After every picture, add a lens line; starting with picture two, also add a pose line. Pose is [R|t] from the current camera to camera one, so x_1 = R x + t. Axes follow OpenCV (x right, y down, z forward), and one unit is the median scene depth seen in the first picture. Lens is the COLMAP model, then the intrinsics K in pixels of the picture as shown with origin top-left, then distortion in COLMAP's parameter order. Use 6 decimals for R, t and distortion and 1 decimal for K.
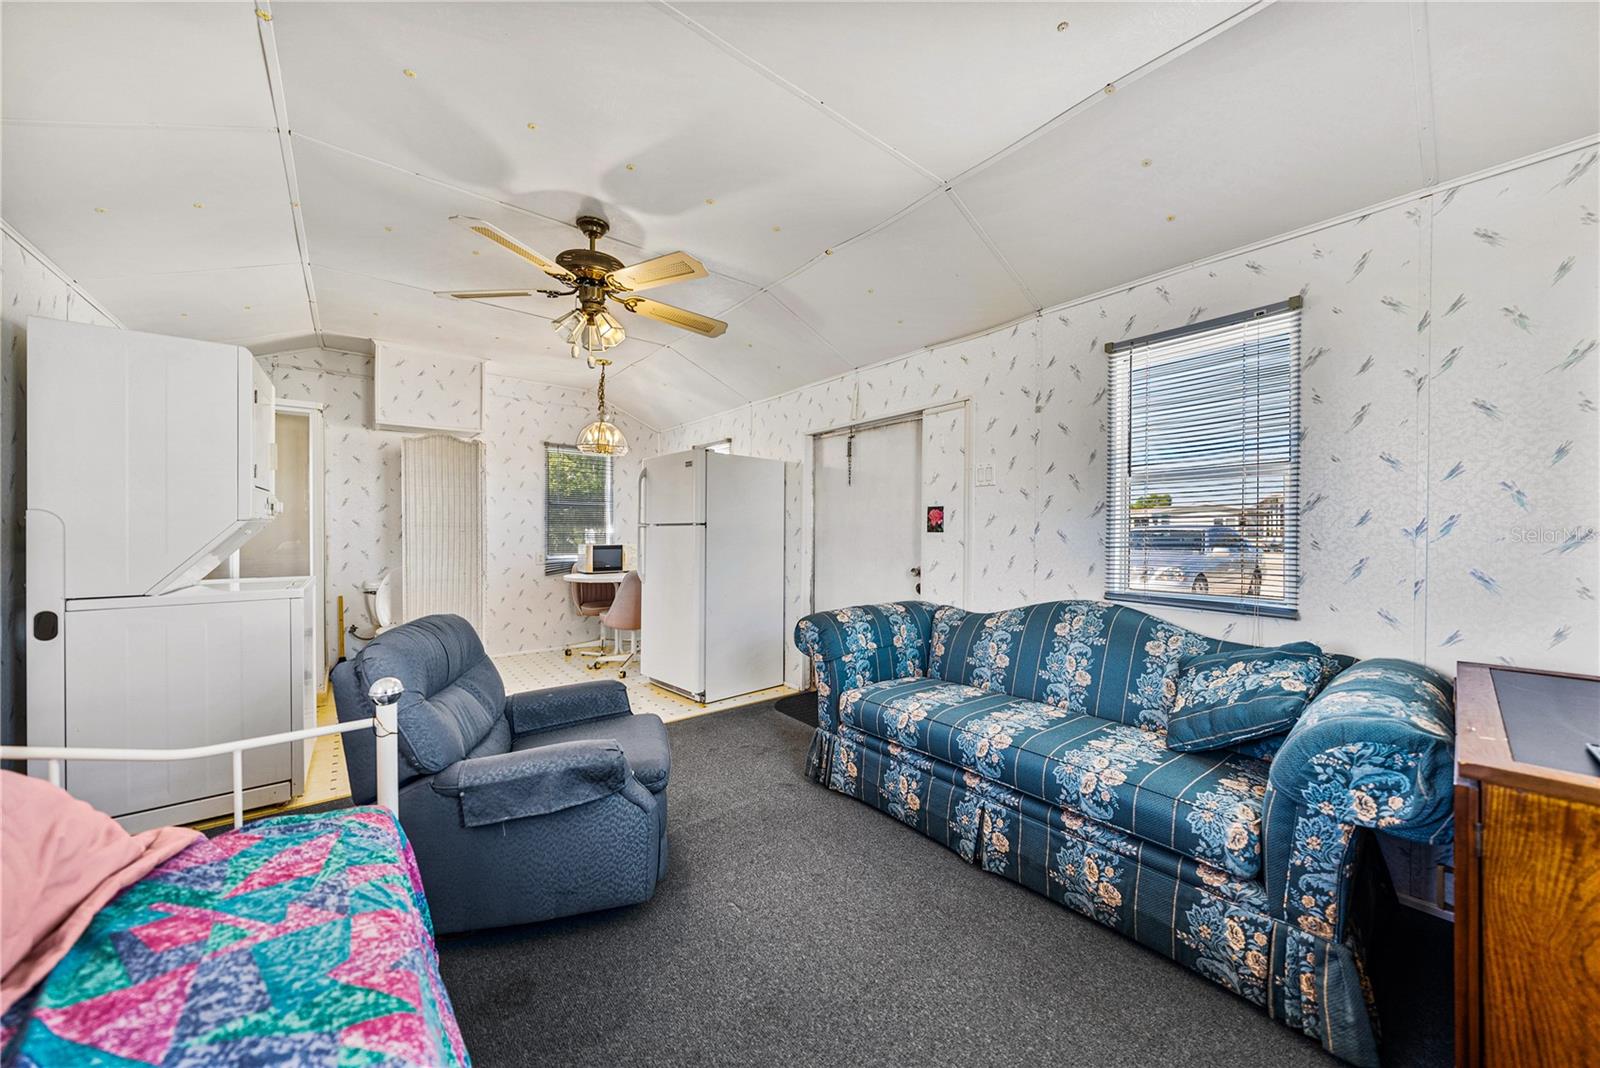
lens RADIAL K [[551.4, 0, 800.0], [0, 551.4, 534.0], [0, 0, 1]] dist [-0.000223, 0.000074]
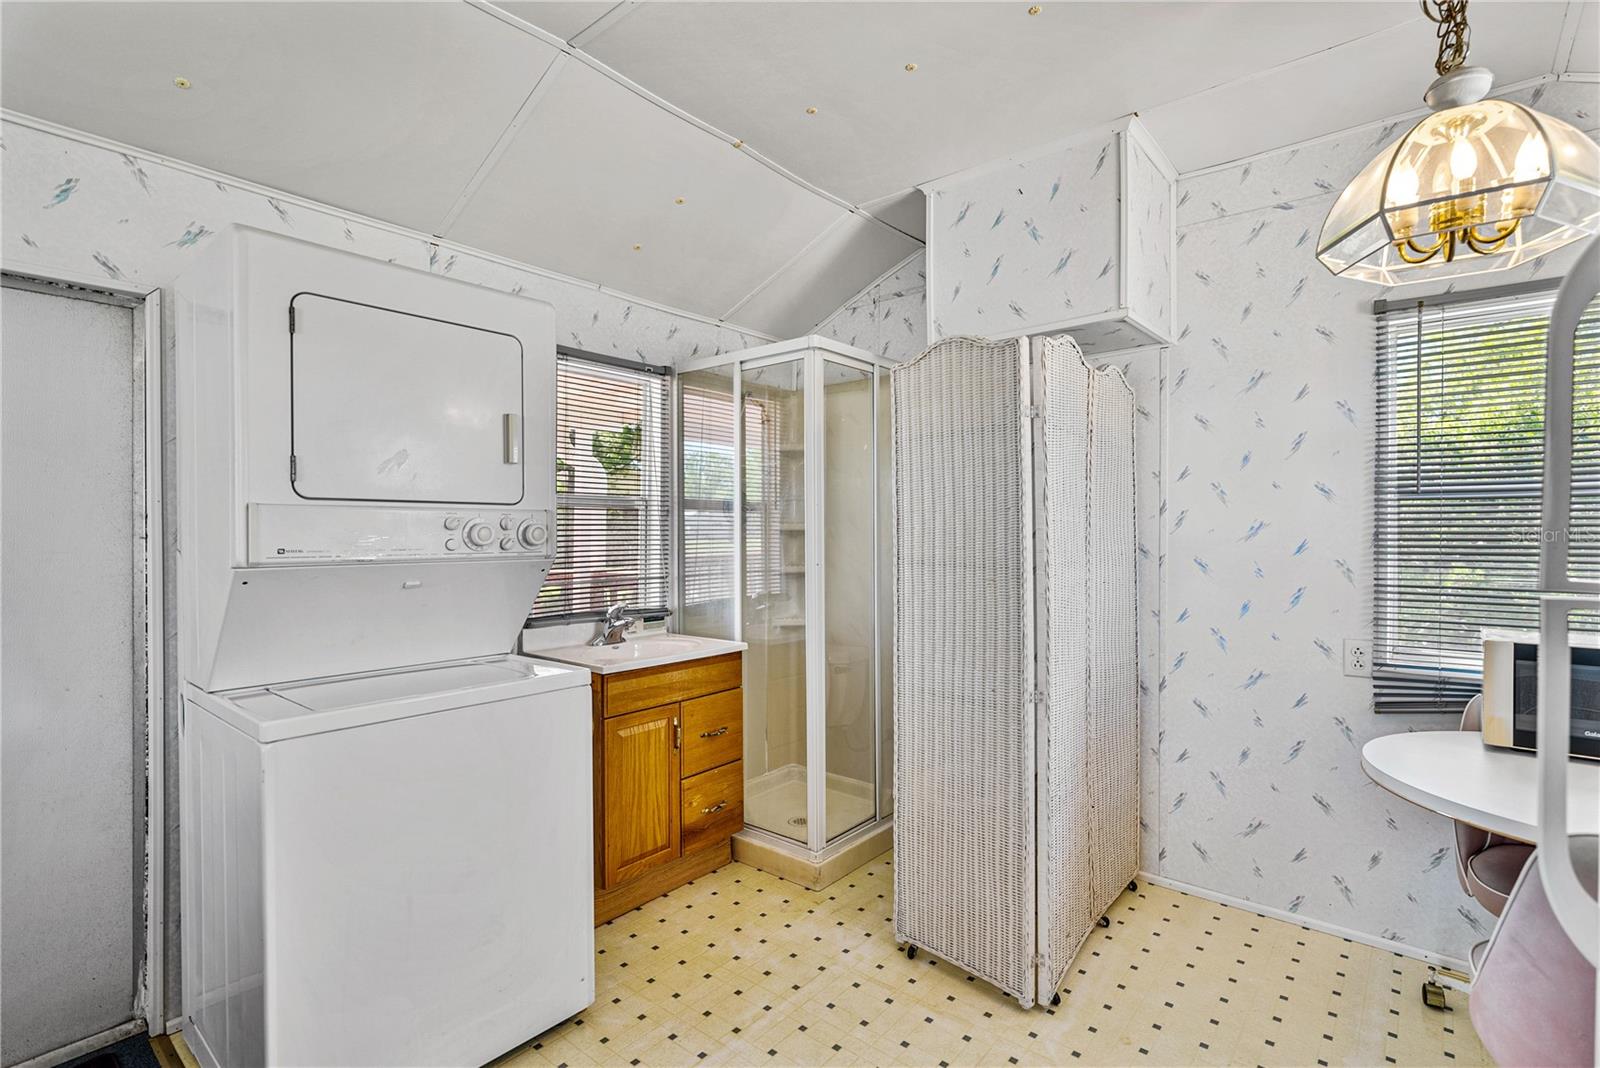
lens RADIAL K [[753.2, 0, 805.7], [0, 753.2, 537.5], [0, 0, 1]] dist [0.001868, 0.000643]
pose [[0.188729, -0.002169, -0.982027, -0.107149], [-0.004738, 0.999984, -0.003120, -0.028706], [0.982018, 0.005242, 0.188715, 0.692311]]
